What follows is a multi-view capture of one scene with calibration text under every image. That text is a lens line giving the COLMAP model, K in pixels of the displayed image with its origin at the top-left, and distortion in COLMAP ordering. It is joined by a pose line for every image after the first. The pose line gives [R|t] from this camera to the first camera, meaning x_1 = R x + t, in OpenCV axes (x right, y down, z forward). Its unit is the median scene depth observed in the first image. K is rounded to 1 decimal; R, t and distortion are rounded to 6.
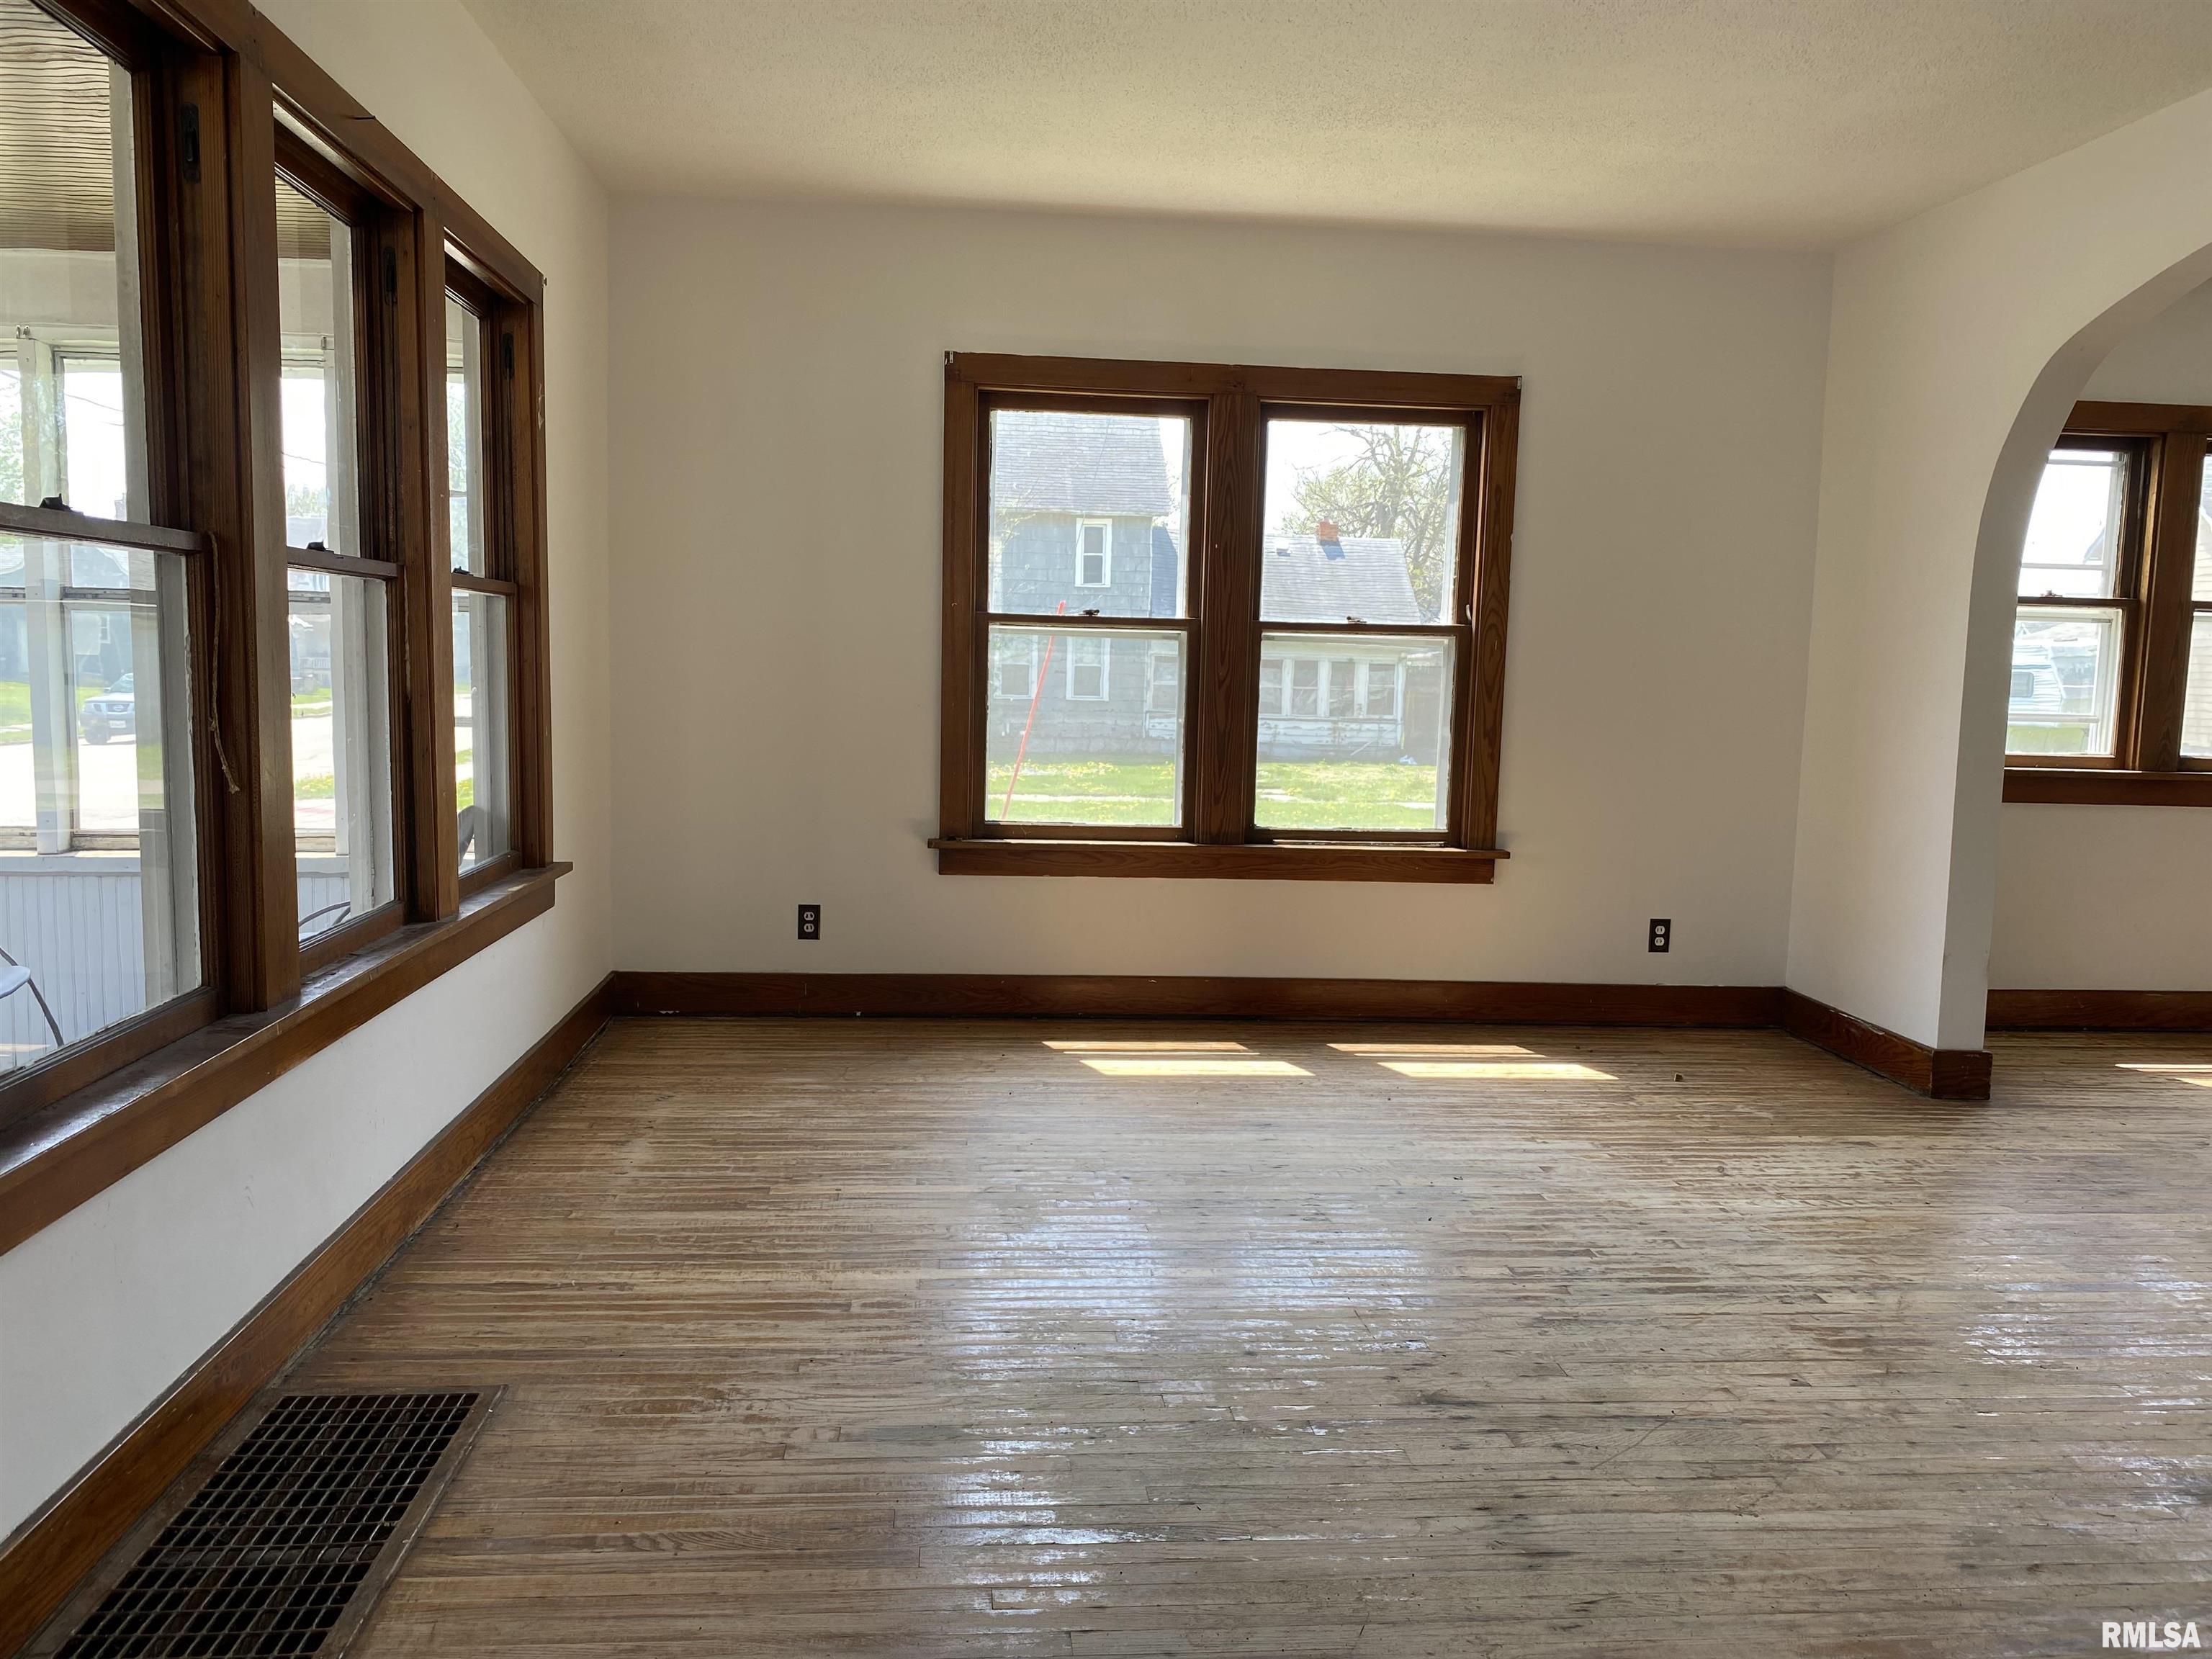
lens RADIAL K [[1684.6, 0, 1111.9], [0, 1684.6, 821.5], [0, 0, 1]] dist [0.040876, -0.052853]
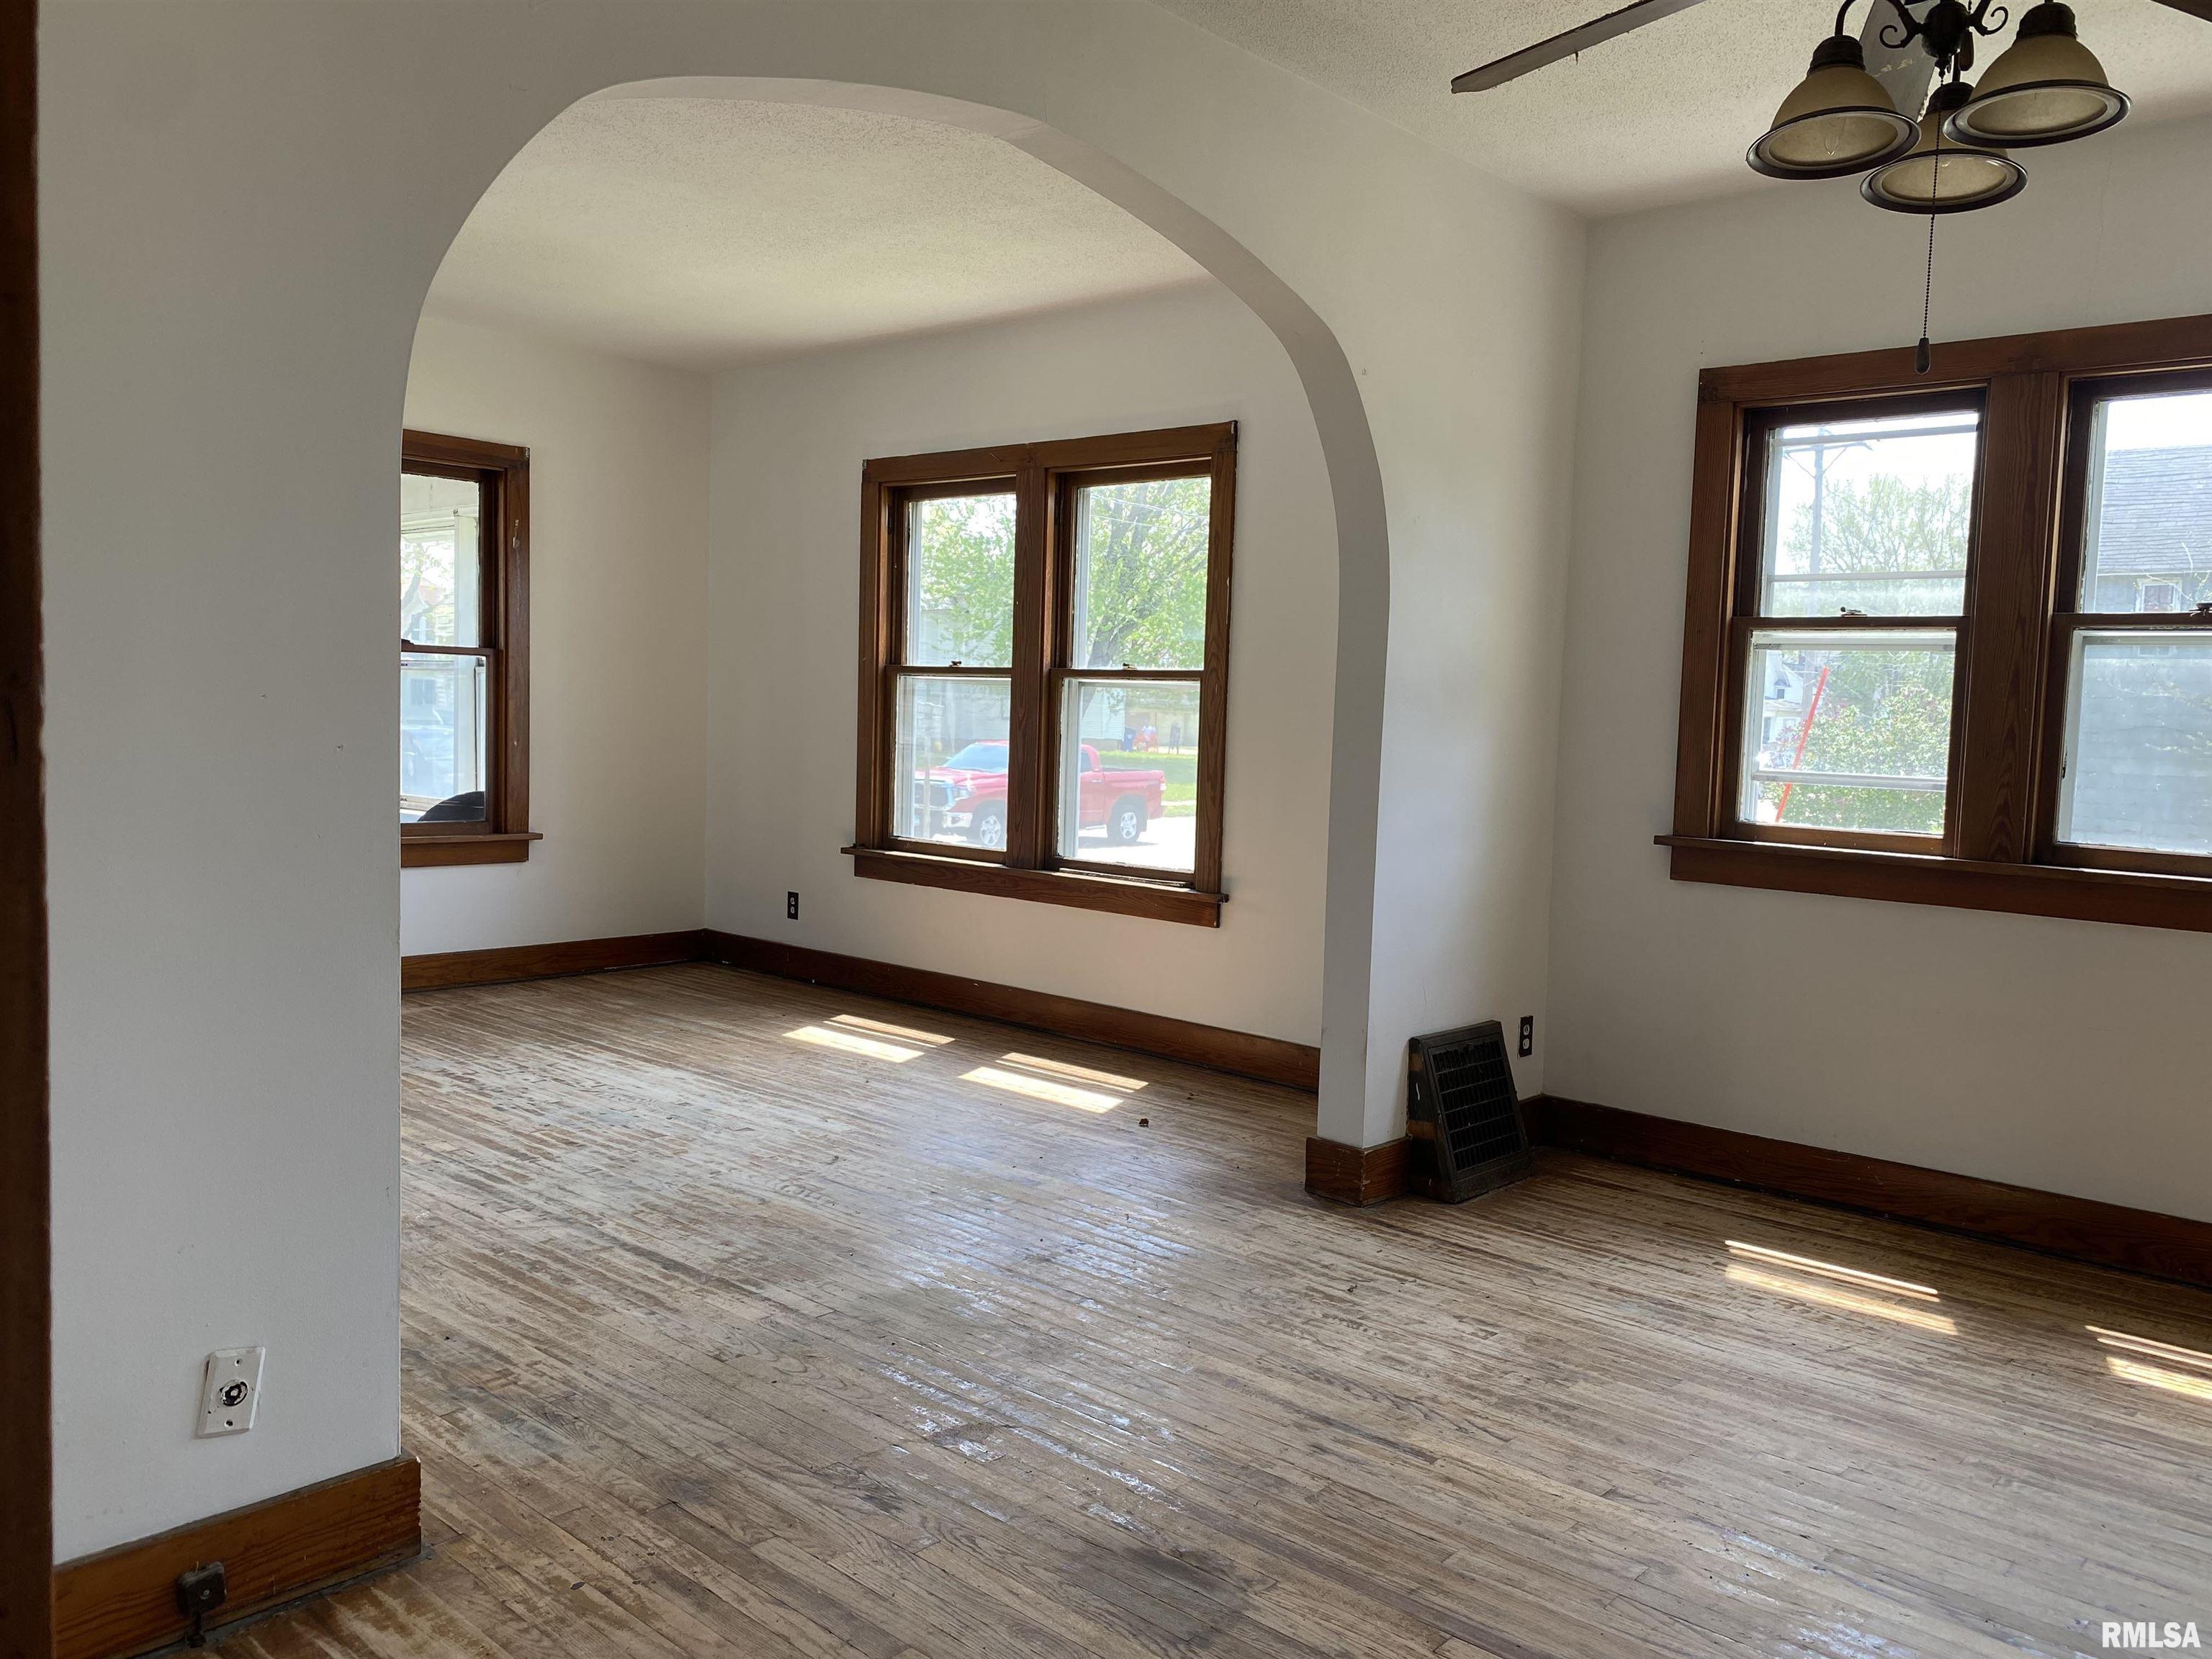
lens RADIAL K [[1684.6, 0, 1111.9], [0, 1684.6, 821.5], [0, 0, 1]] dist [0.040876, -0.052853]
pose [[0.684426, 0.046222, -0.727616, 1.126874], [-0.086425, 0.996095, -0.018018, -0.003225], [0.723942, 0.075217, 0.685748, 0.342766]]
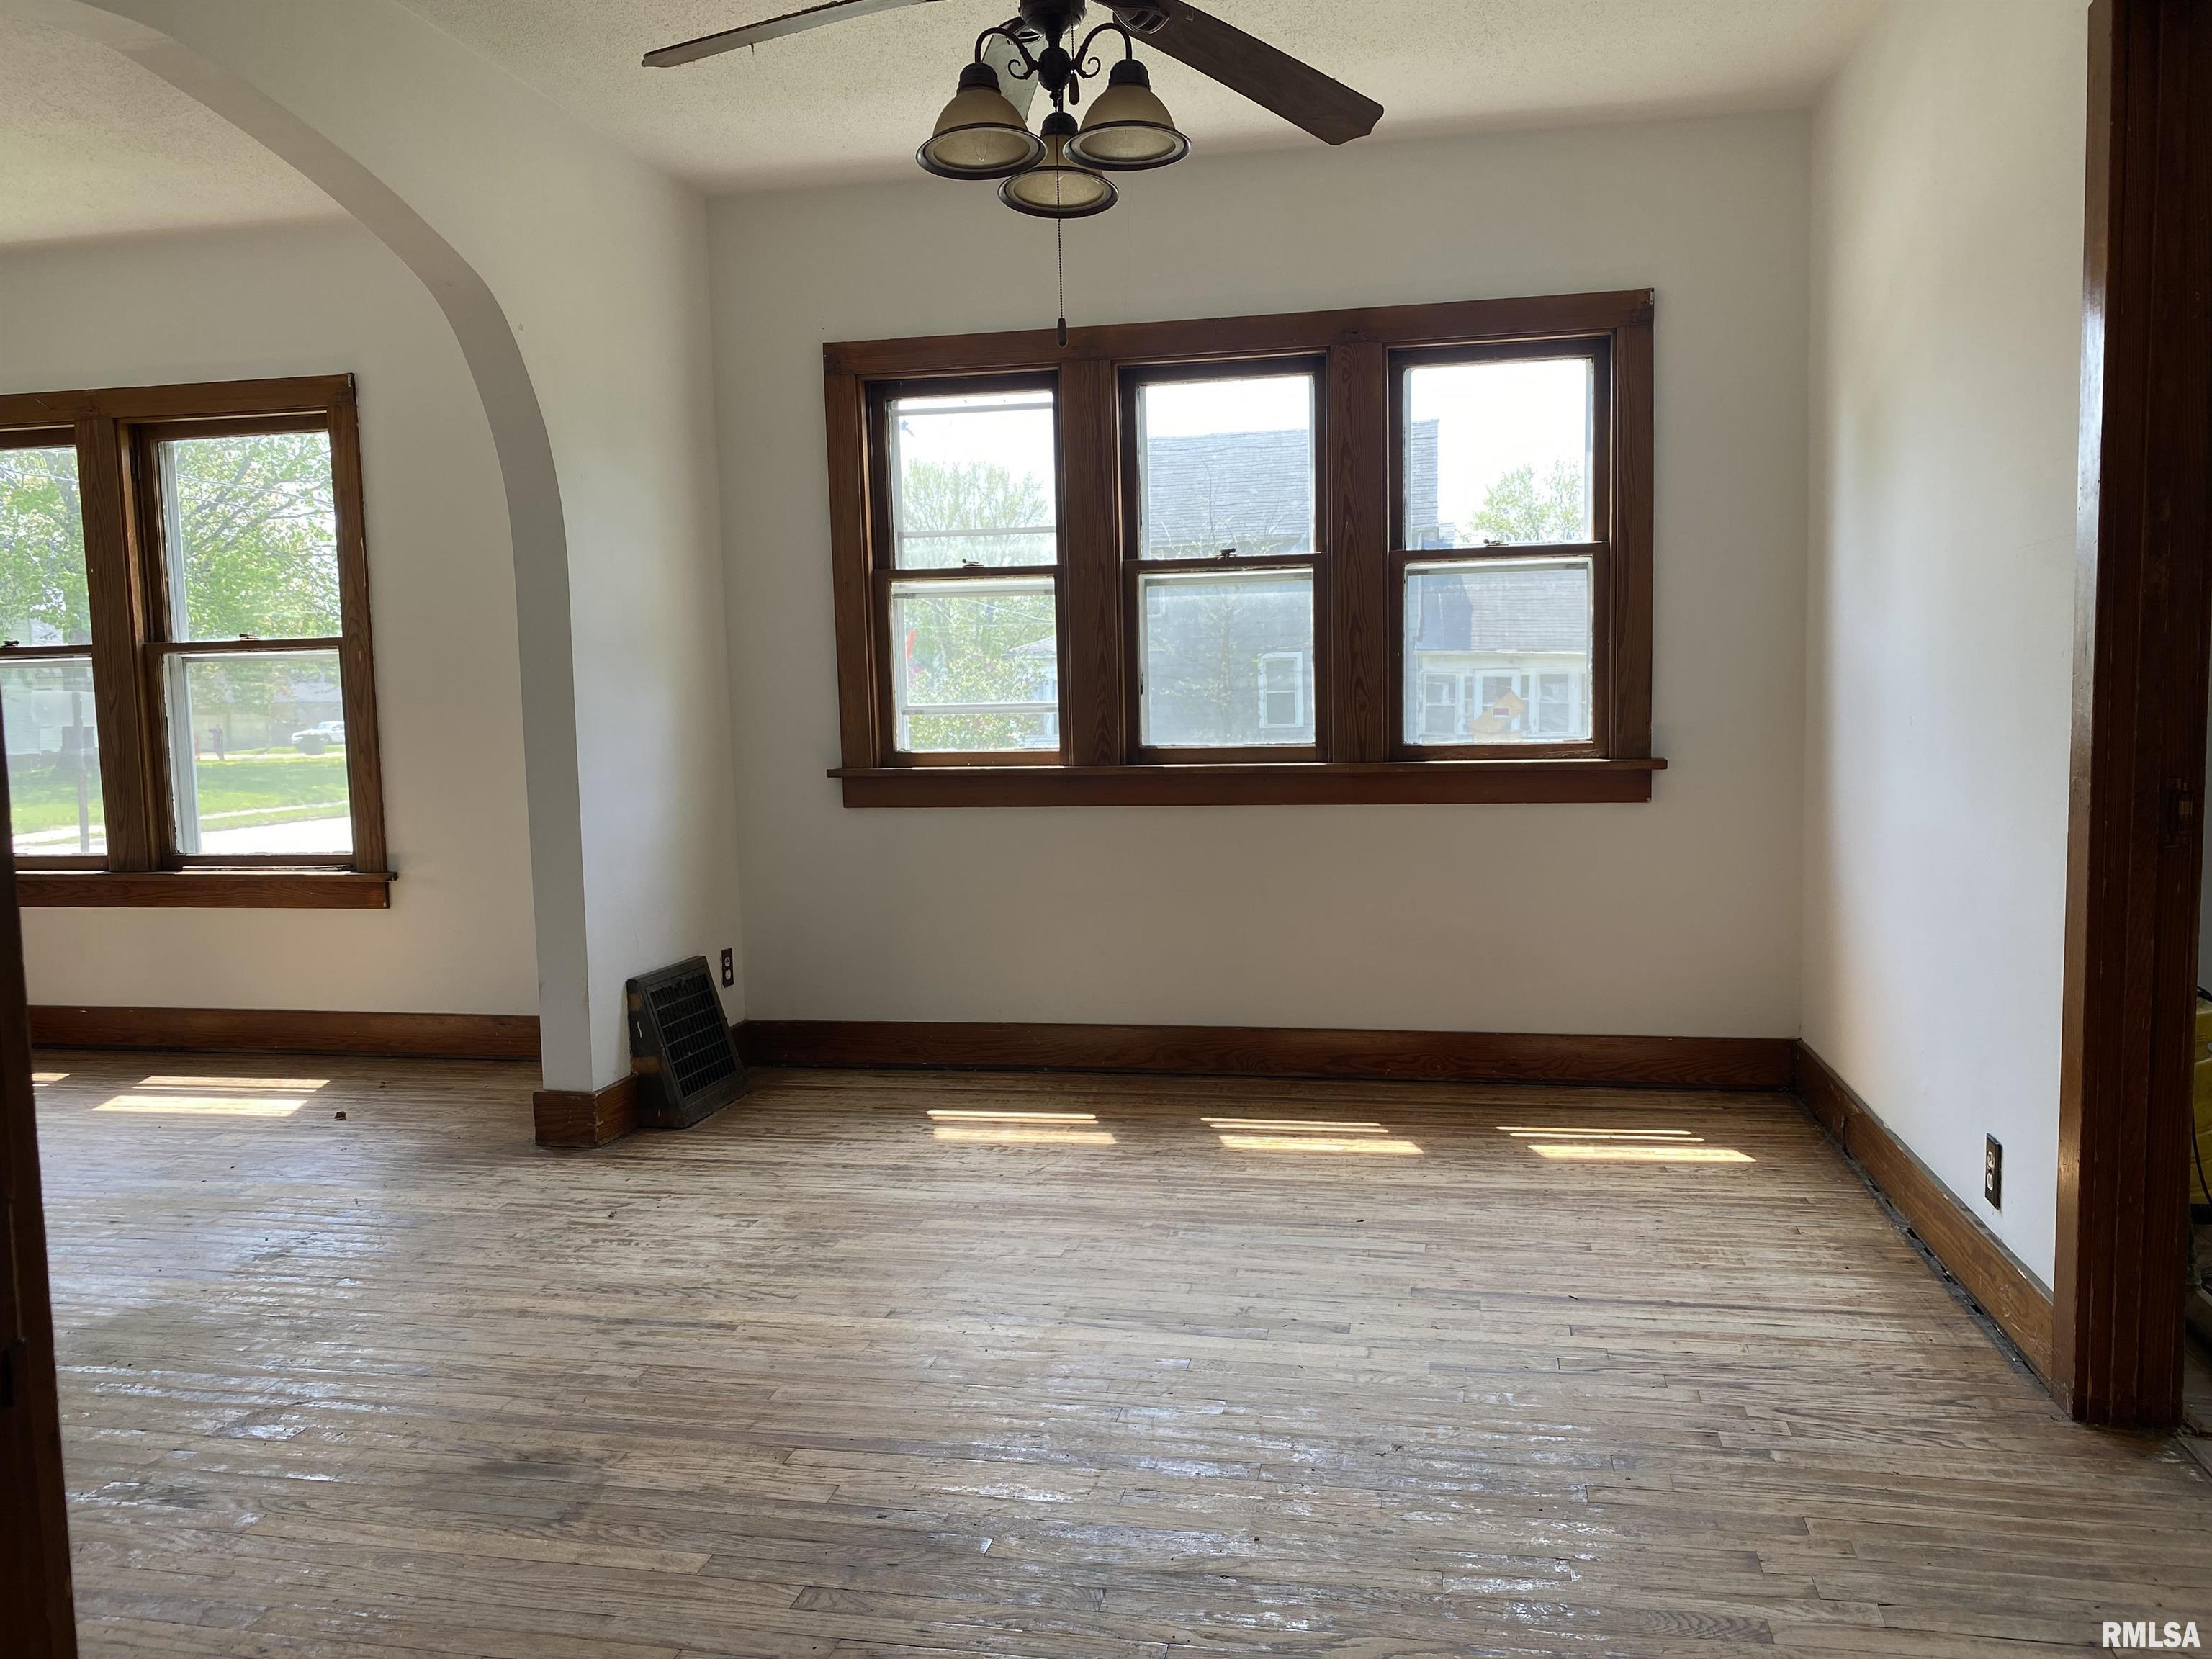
lens RADIAL K [[1675.5, 0, 1106.0], [0, 1675.5, 829.5], [0, 0, 1]] dist [0.089048, -0.108331]
pose [[0.955770, -0.025574, -0.293003, 1.114317], [0.020932, 0.999601, -0.018967, 0.023701], [0.293371, 0.011995, 0.955923, 0.263800]]
